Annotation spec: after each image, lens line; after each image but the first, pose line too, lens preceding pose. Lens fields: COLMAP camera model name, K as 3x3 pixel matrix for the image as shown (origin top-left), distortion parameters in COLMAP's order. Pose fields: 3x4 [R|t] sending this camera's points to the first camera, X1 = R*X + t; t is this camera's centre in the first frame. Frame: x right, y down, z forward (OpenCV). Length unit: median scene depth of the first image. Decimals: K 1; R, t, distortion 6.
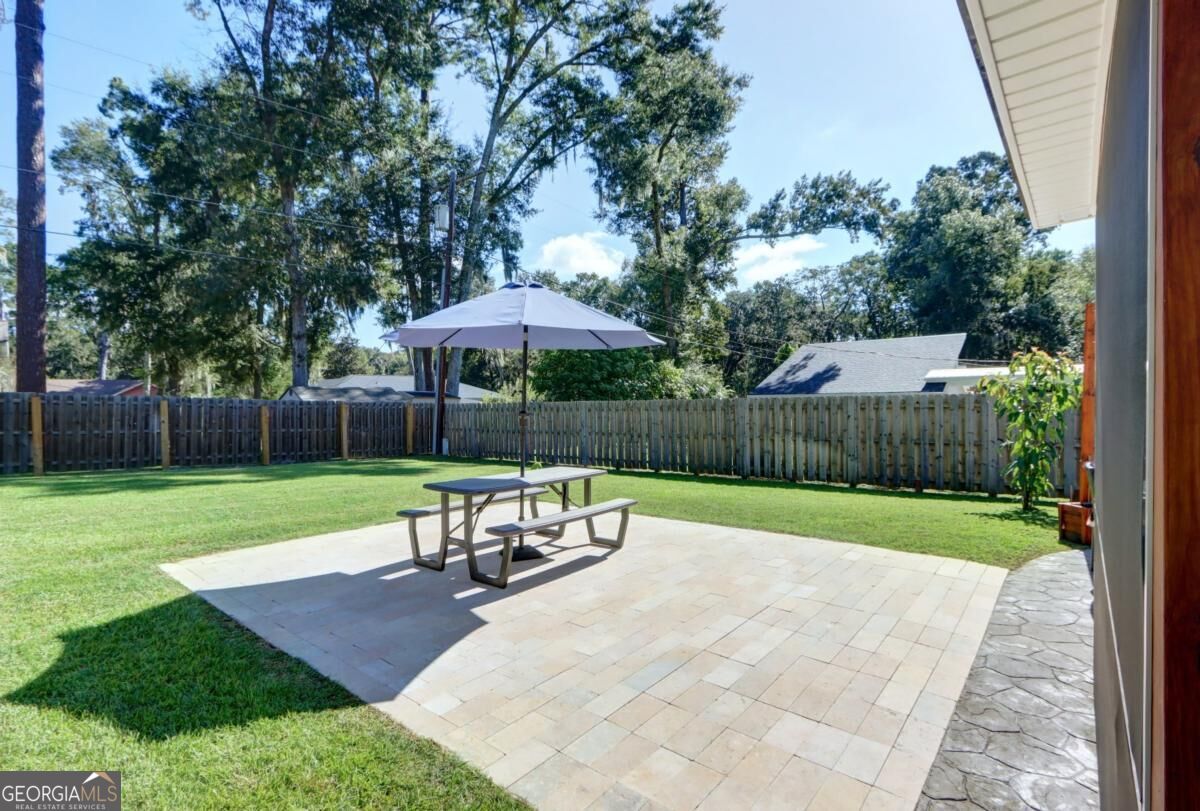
lens RADIAL K [[578.3, 0, 607.9], [0, 578.3, 434.2], [0, 0, 1]] dist [-0.015222, -0.001074]
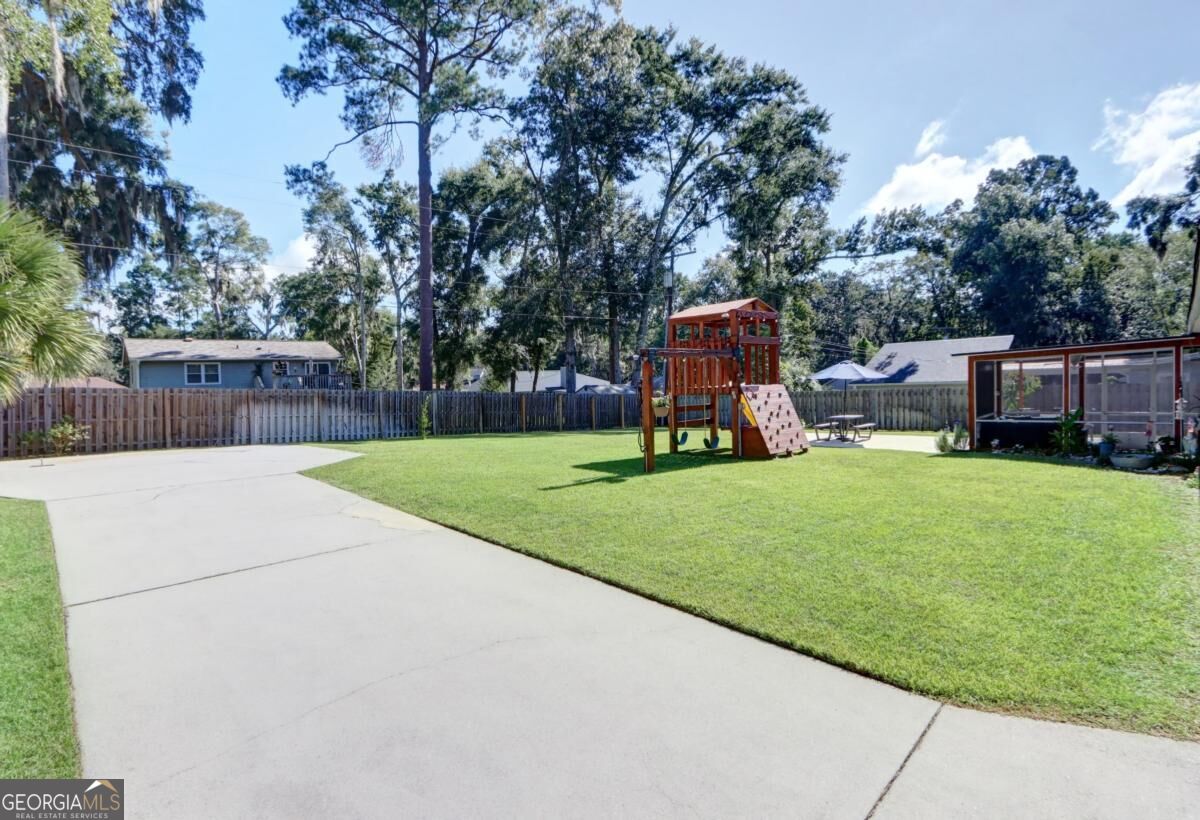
lens RADIAL K [[608.2, 0, 611.8], [0, 608.2, 419.4], [0, 0, 1]] dist [-0.009855, -0.002282]
pose [[0.997960, -0.013608, -0.062373, -0.166633], [0.013161, 0.999885, -0.007557, 0.012401], [0.062469, 0.006720, 0.998024, -0.340975]]
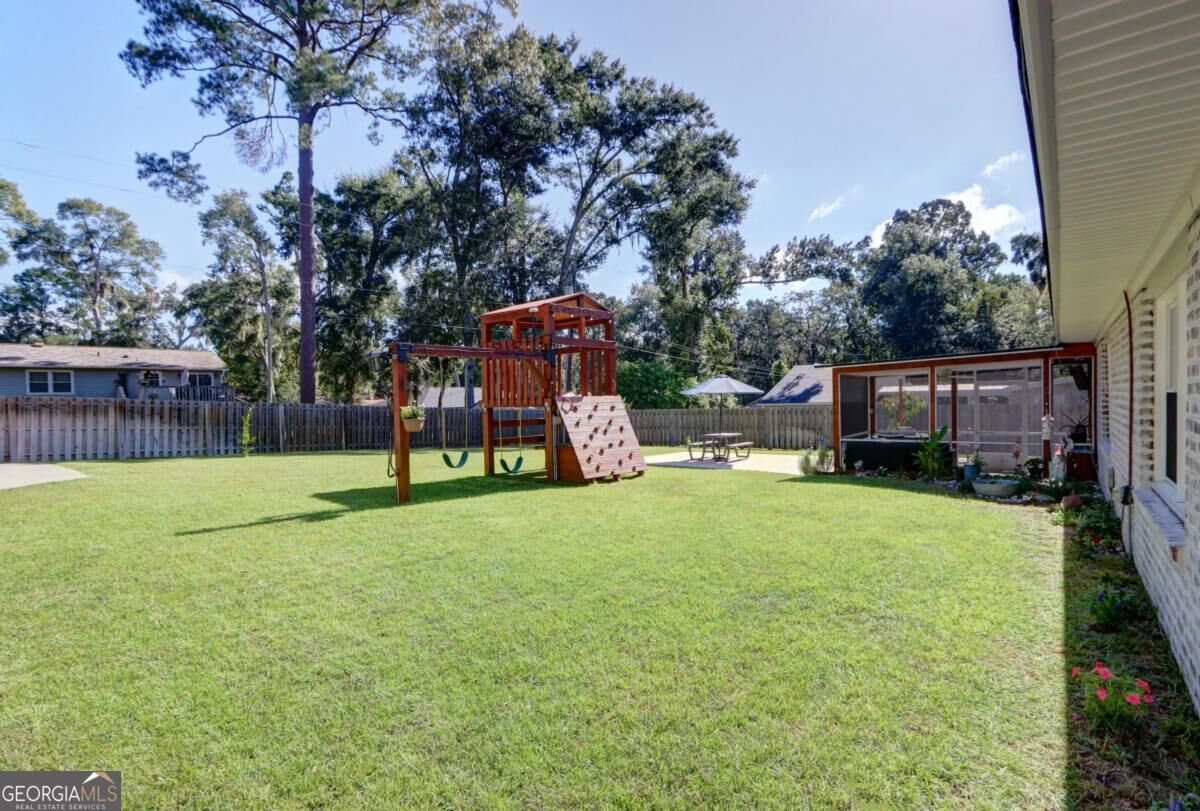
lens RADIAL K [[578.3, 0, 616.3], [0, 578.3, 425.2], [0, 0, 1]] dist [-0.015222, -0.001074]
pose [[0.999415, -0.005304, 0.033777, -0.104306], [0.006285, 0.999560, -0.028994, 0.013565], [-0.033608, 0.029189, 0.999009, -0.273012]]
